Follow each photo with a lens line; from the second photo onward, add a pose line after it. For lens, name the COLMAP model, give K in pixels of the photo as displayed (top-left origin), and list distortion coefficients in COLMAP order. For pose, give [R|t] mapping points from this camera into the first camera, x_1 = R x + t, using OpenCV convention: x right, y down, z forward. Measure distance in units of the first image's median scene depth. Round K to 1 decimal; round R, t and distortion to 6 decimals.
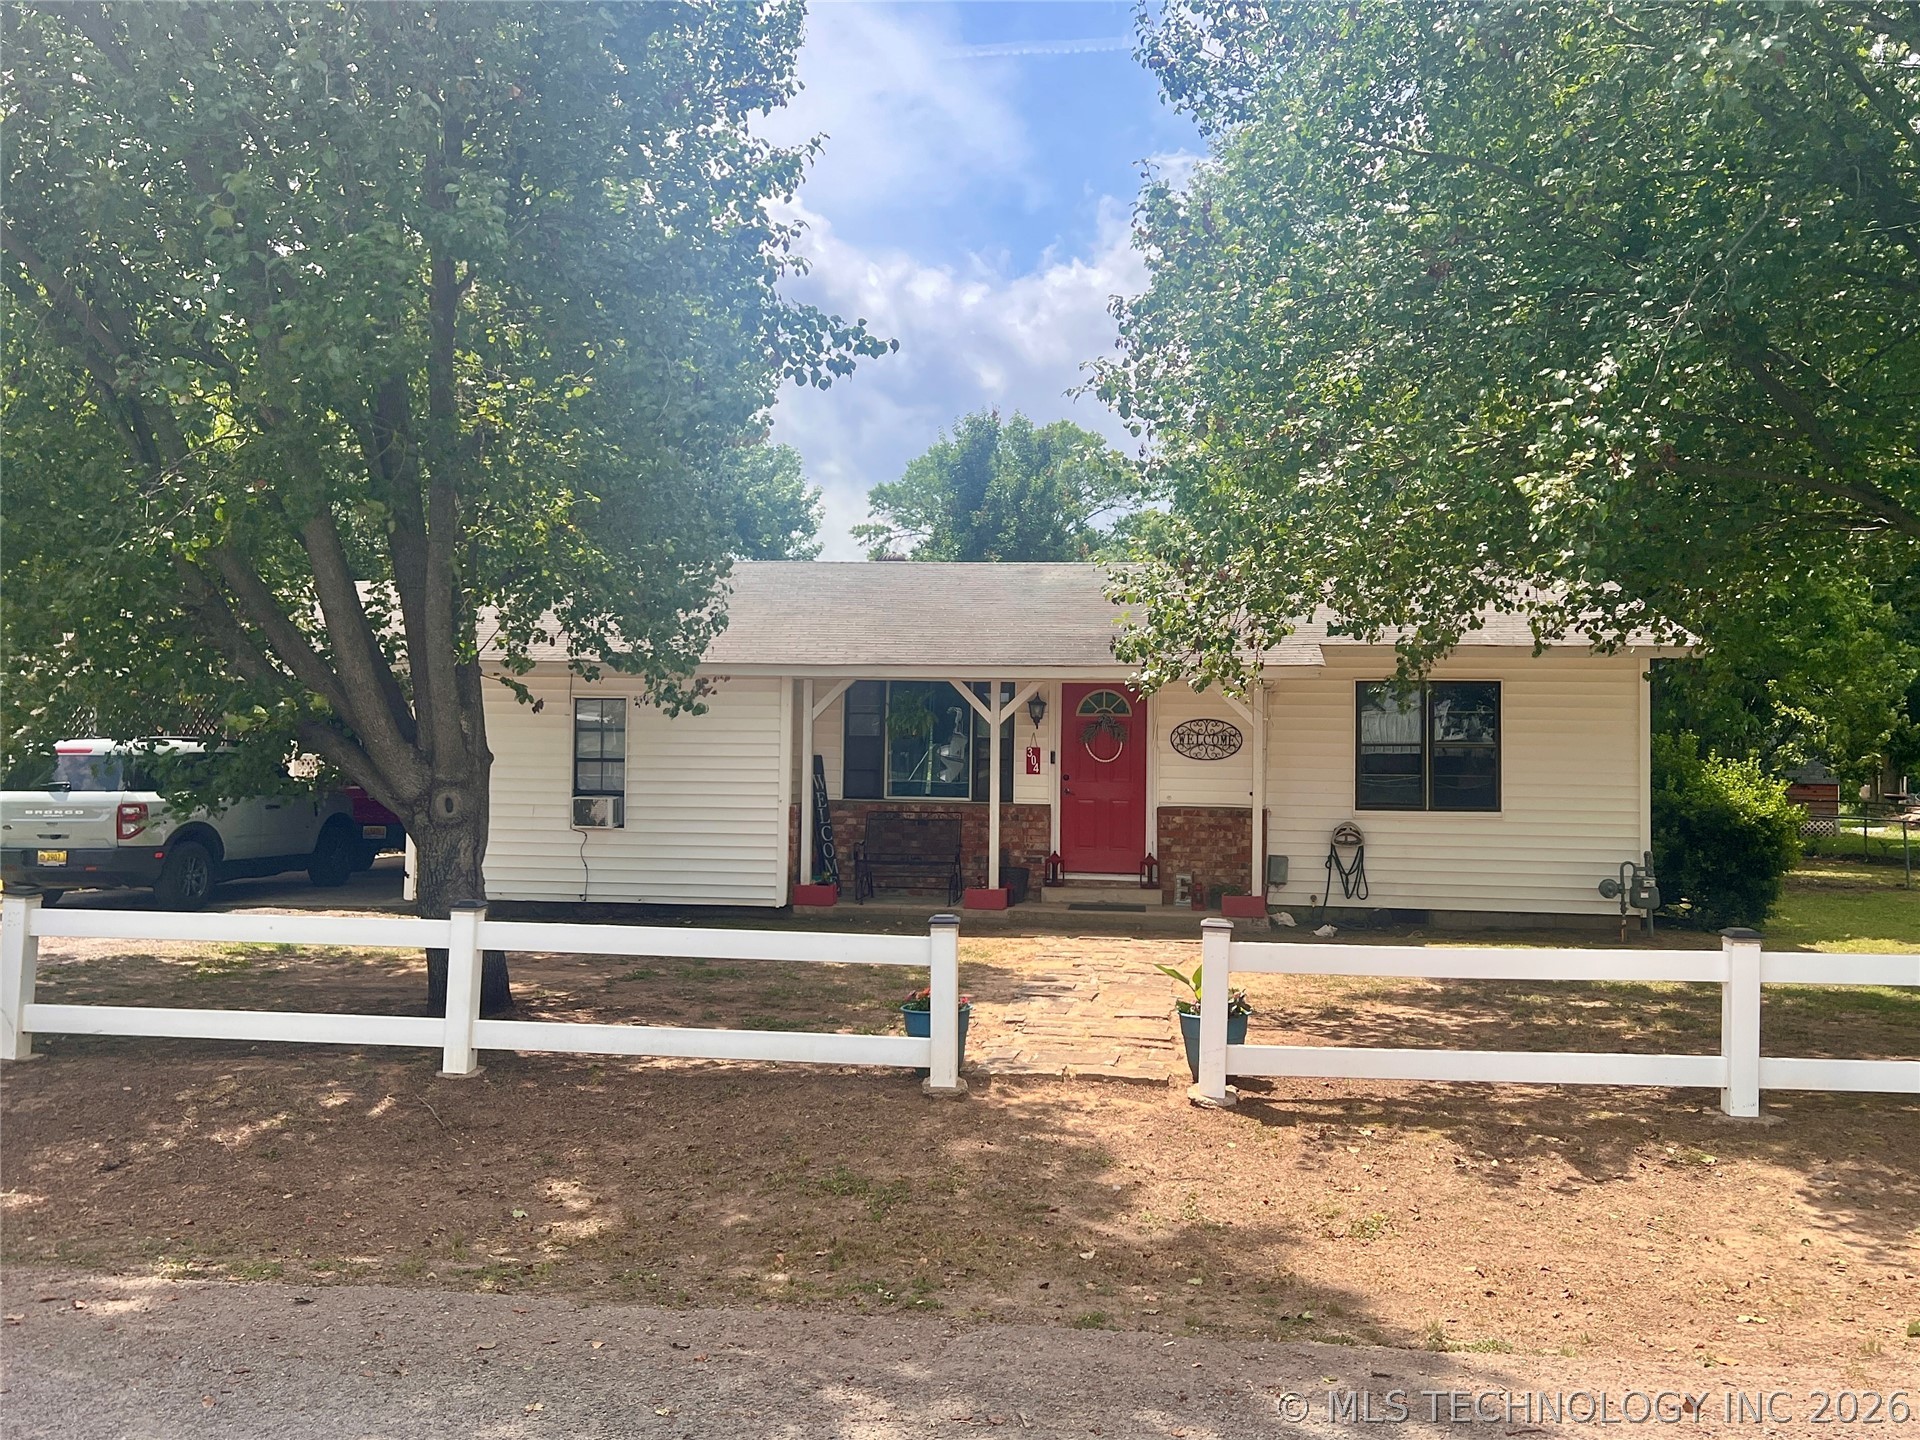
lens RADIAL K [[1452.4, 0, 947.0], [0, 1452.4, 703.9], [0, 0, 1]] dist [0.038691, -0.036934]
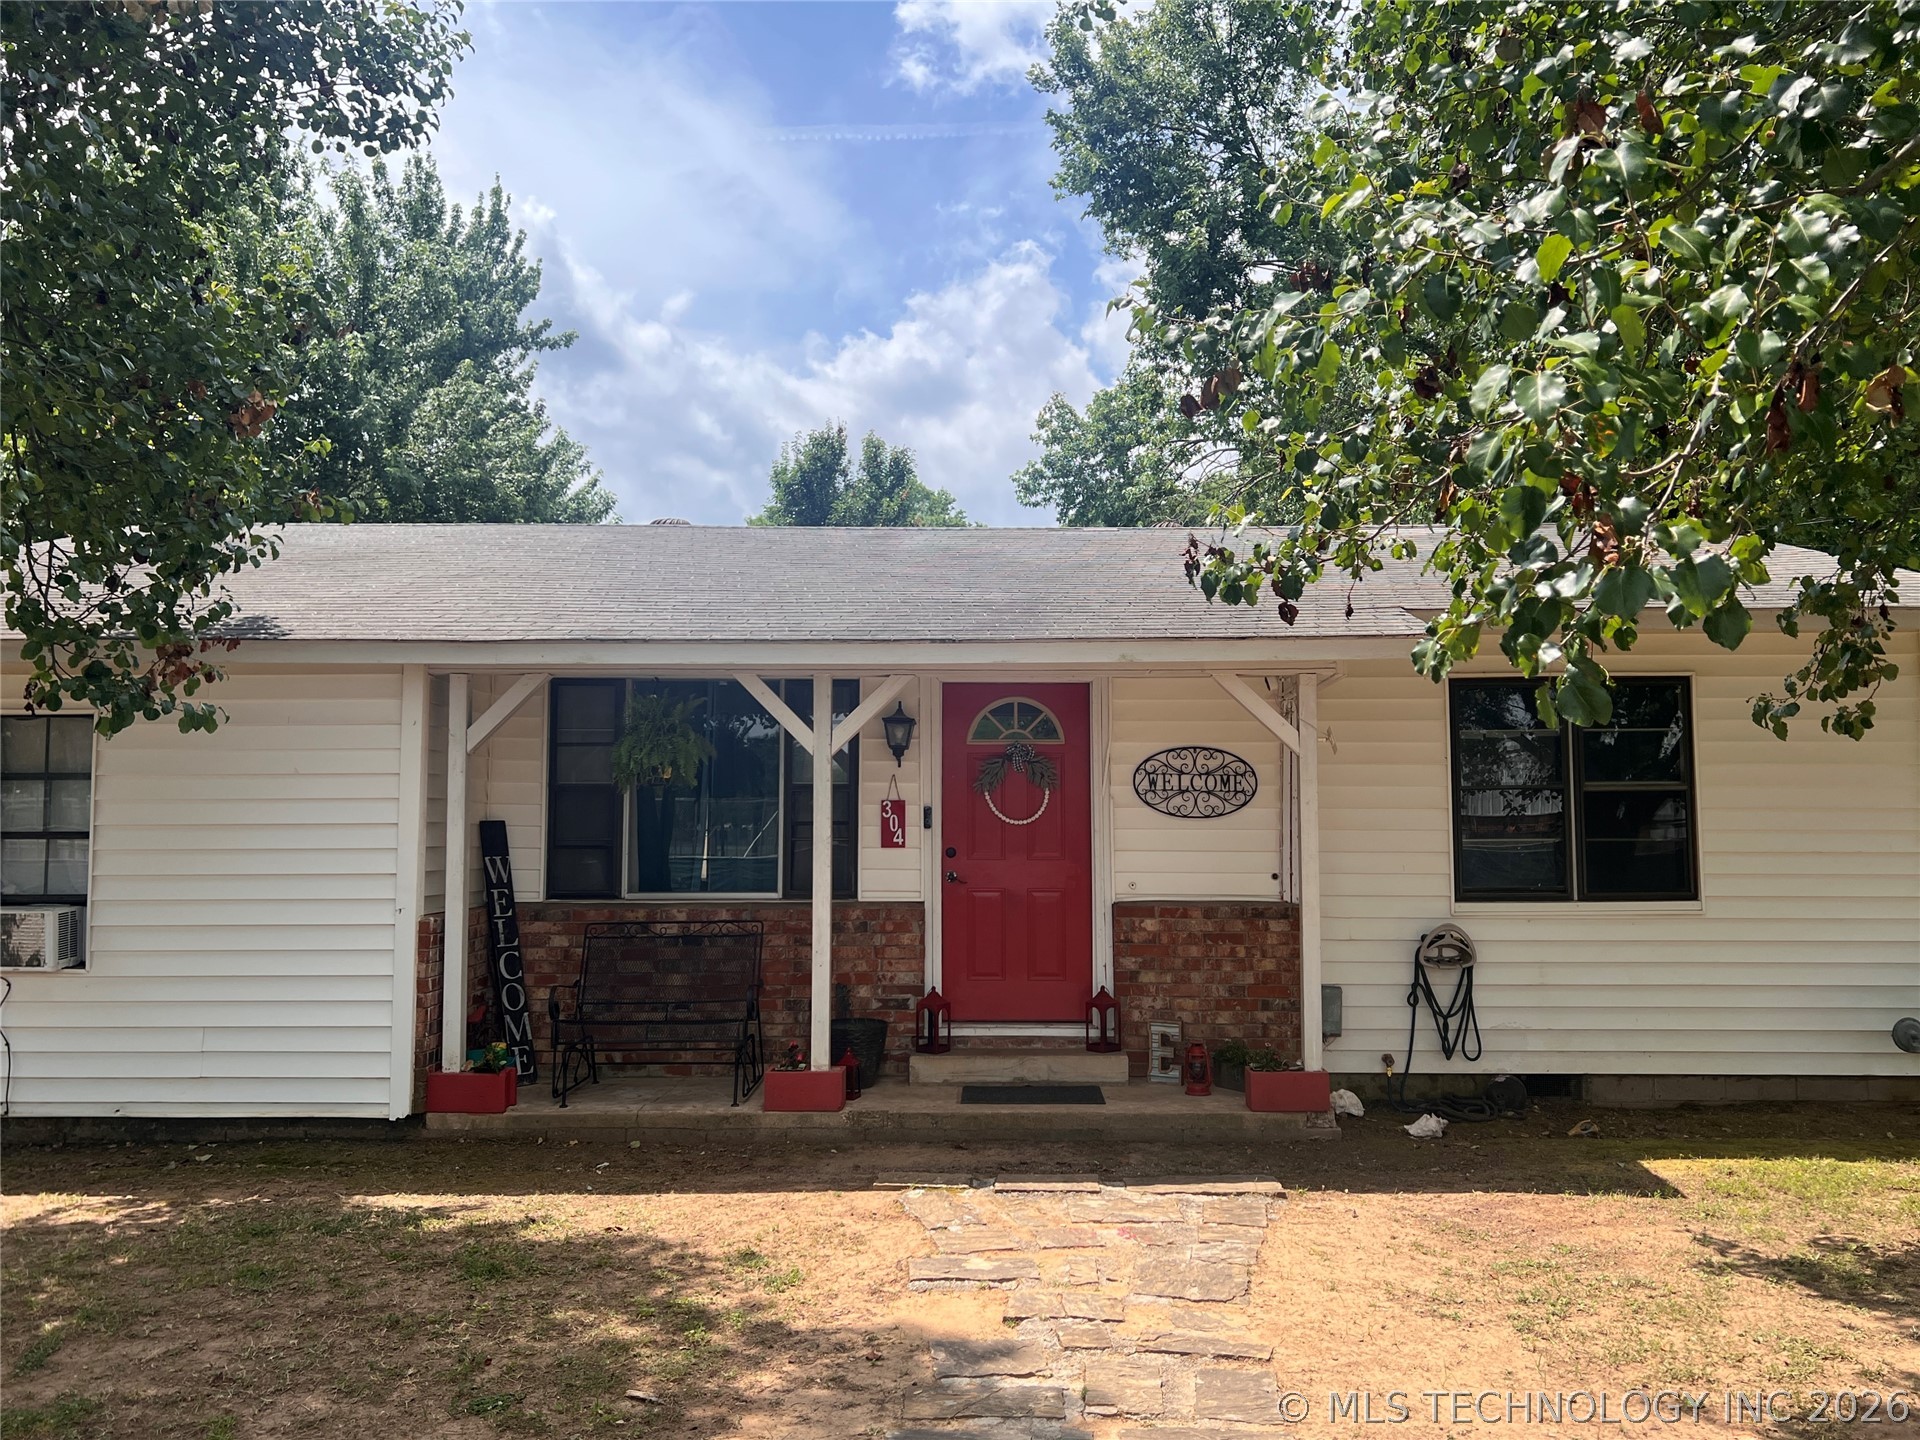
lens RADIAL K [[1452.4, 0, 960.2], [0, 1452.4, 717.3], [0, 0, 1]] dist [0.038691, -0.036934]
pose [[0.993859, -0.006005, 0.110494, 0.023965], [0.010349, 0.999194, -0.038789, 0.020427], [-0.110172, 0.039695, 0.993120, 0.447231]]
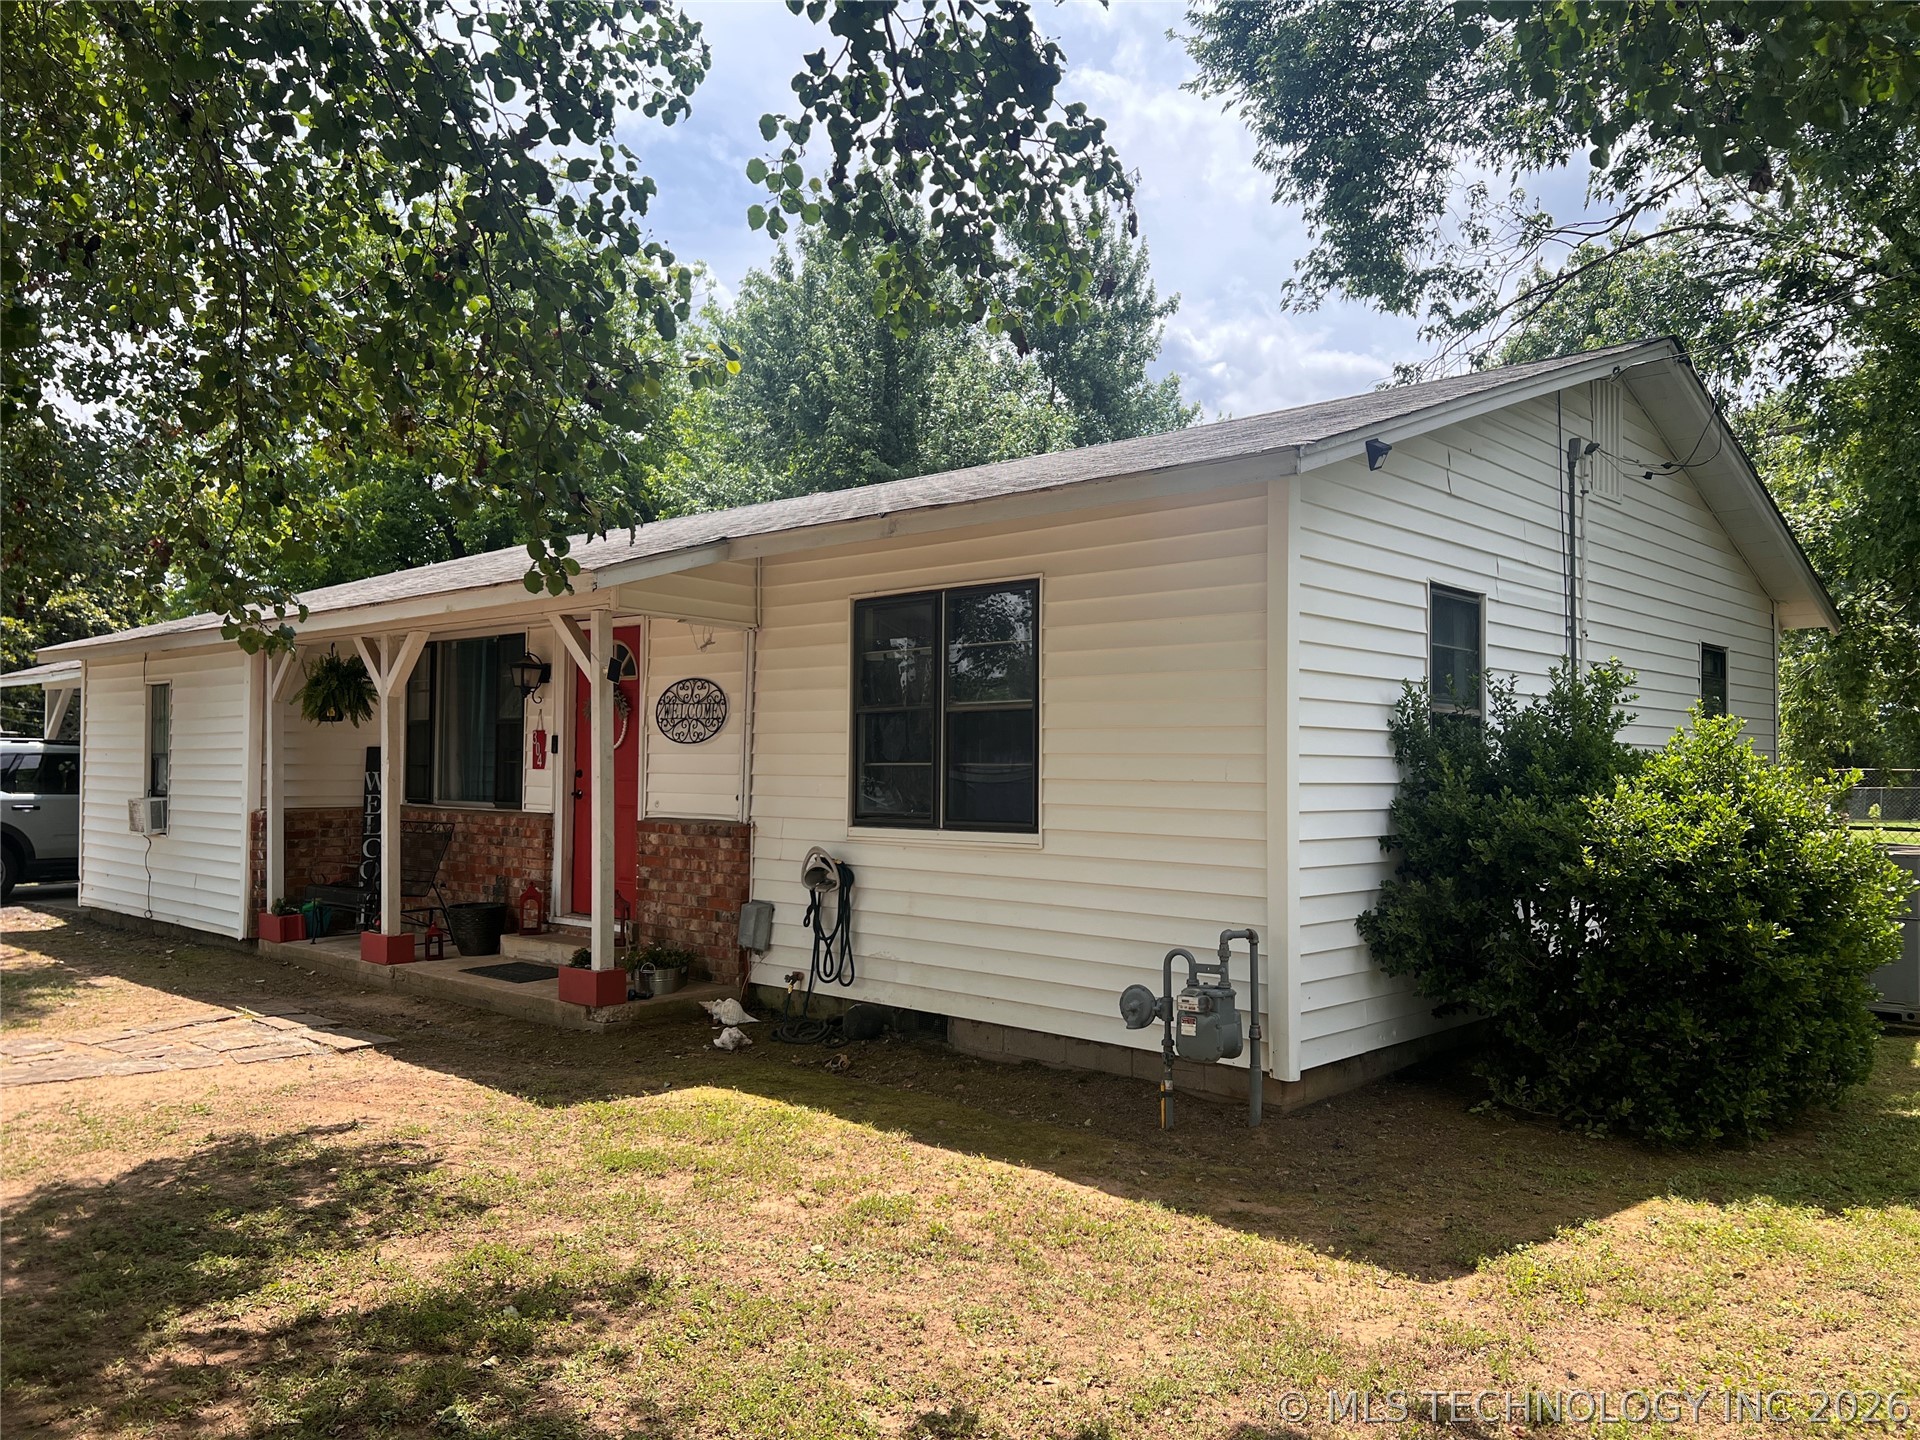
lens RADIAL K [[1452.4, 0, 957.1], [0, 1452.4, 704.0], [0, 0, 1]] dist [0.038691, -0.036934]
pose [[0.801959, -0.035116, -0.596346, 0.650538], [0.031796, 0.999365, -0.016090, 0.035543], [0.596532, -0.006058, 0.802567, 0.571893]]
